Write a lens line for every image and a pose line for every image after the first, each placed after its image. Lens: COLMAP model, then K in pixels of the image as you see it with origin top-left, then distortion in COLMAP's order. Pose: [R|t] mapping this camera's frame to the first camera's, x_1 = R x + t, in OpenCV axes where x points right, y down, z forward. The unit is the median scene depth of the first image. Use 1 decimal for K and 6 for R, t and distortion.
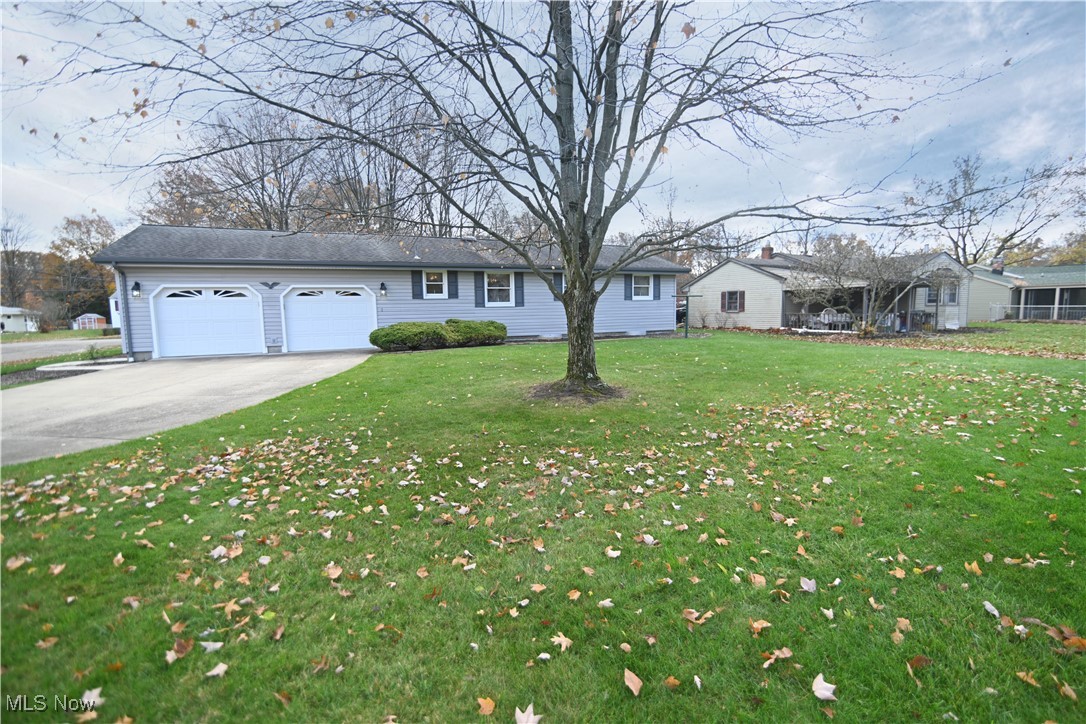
lens RADIAL K [[514.5, 0, 545.7], [0, 514.5, 358.6], [0, 0, 1]] dist [-0.025047, 0.000507]
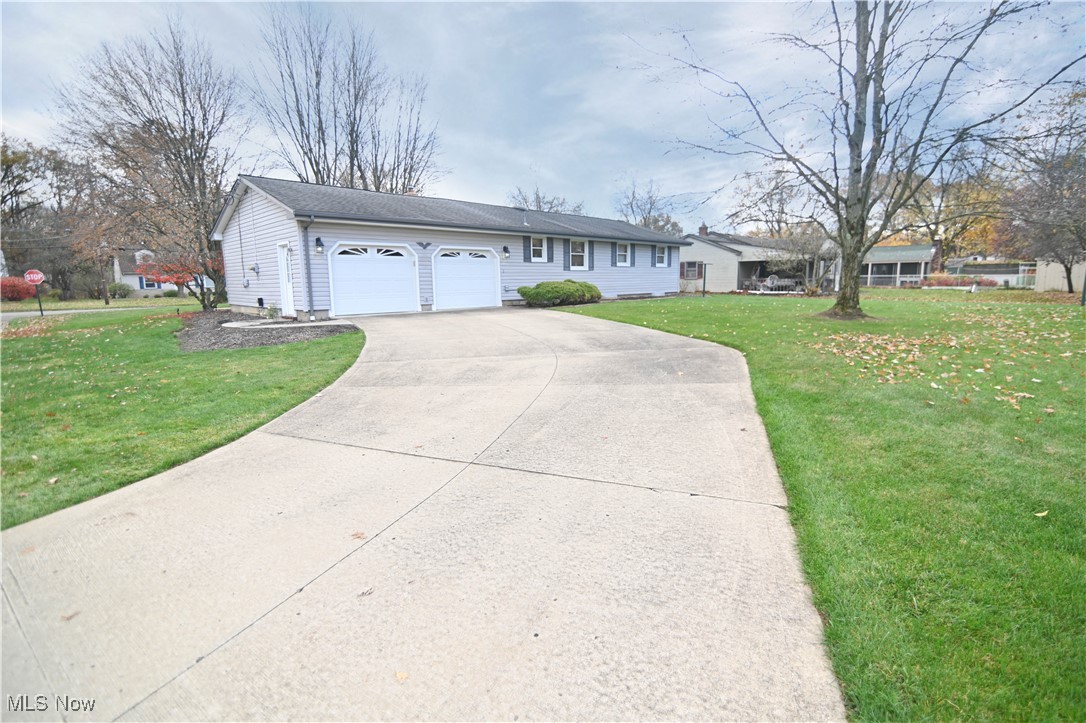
lens RADIAL K [[514.5, 0, 545.7], [0, 514.5, 358.1], [0, 0, 1]] dist [-0.025047, 0.000507]
pose [[0.933226, -0.046955, 0.356210, -0.597177], [0.027371, 0.997834, 0.059824, 0.025209], [-0.358247, -0.046079, 0.932489, -0.061733]]
